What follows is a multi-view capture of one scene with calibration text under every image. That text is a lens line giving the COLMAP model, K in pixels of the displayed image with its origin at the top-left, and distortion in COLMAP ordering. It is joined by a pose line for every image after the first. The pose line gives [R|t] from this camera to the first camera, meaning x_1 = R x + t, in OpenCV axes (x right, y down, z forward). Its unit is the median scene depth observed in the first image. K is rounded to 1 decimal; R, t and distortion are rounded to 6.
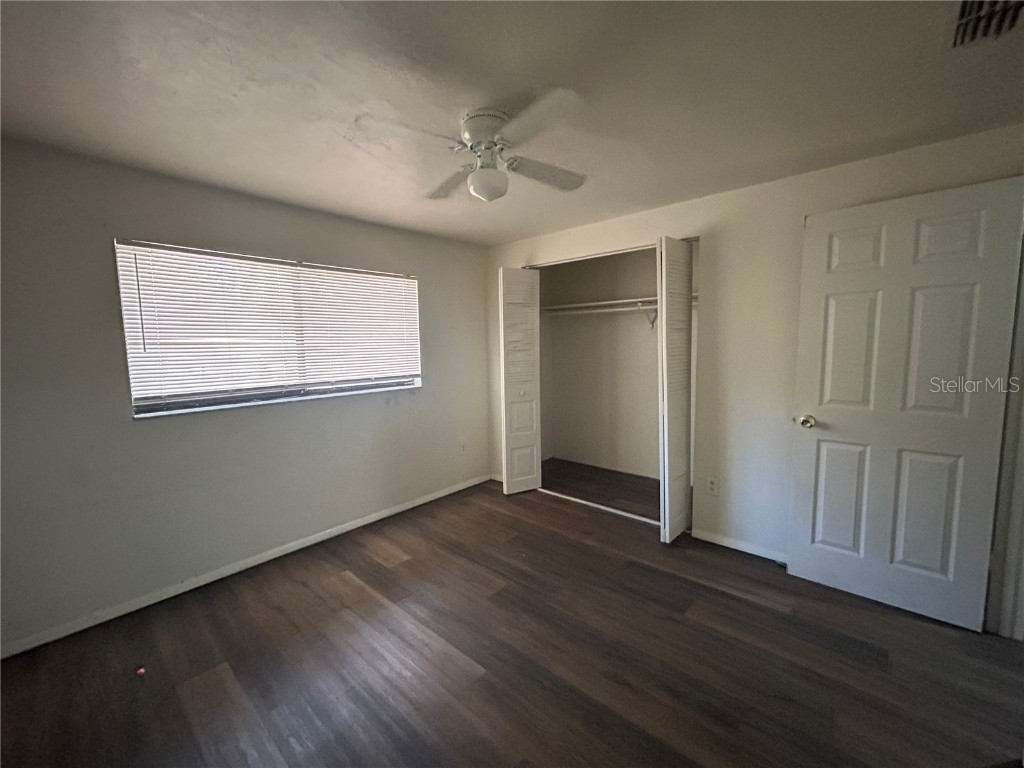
lens RADIAL K [[414.7, 0, 506.5], [0, 414.7, 384.2], [0, 0, 1]] dist [0.000082, -0.000858]
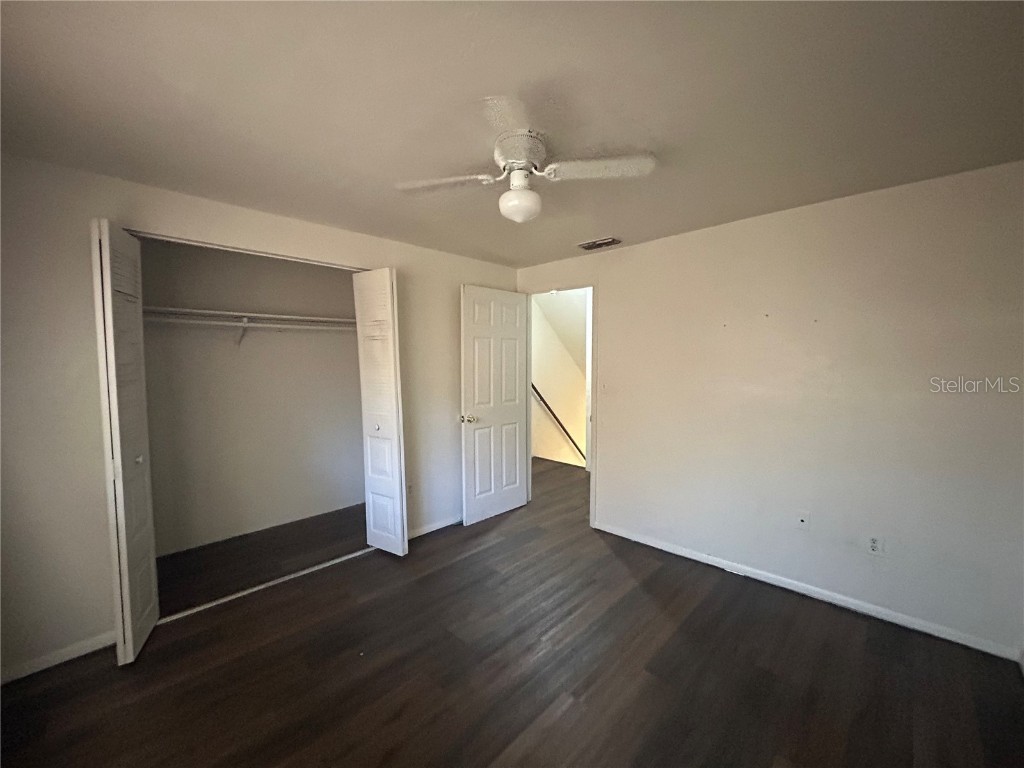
lens RADIAL K [[414.7, 0, 507.6], [0, 414.7, 381.4], [0, 0, 1]] dist [0.000082, -0.000858]
pose [[0.029456, -0.030115, 0.999112, -0.788210], [0.099769, 0.994643, 0.027039, -0.073882], [-0.994575, 0.098884, 0.032302, 0.798083]]
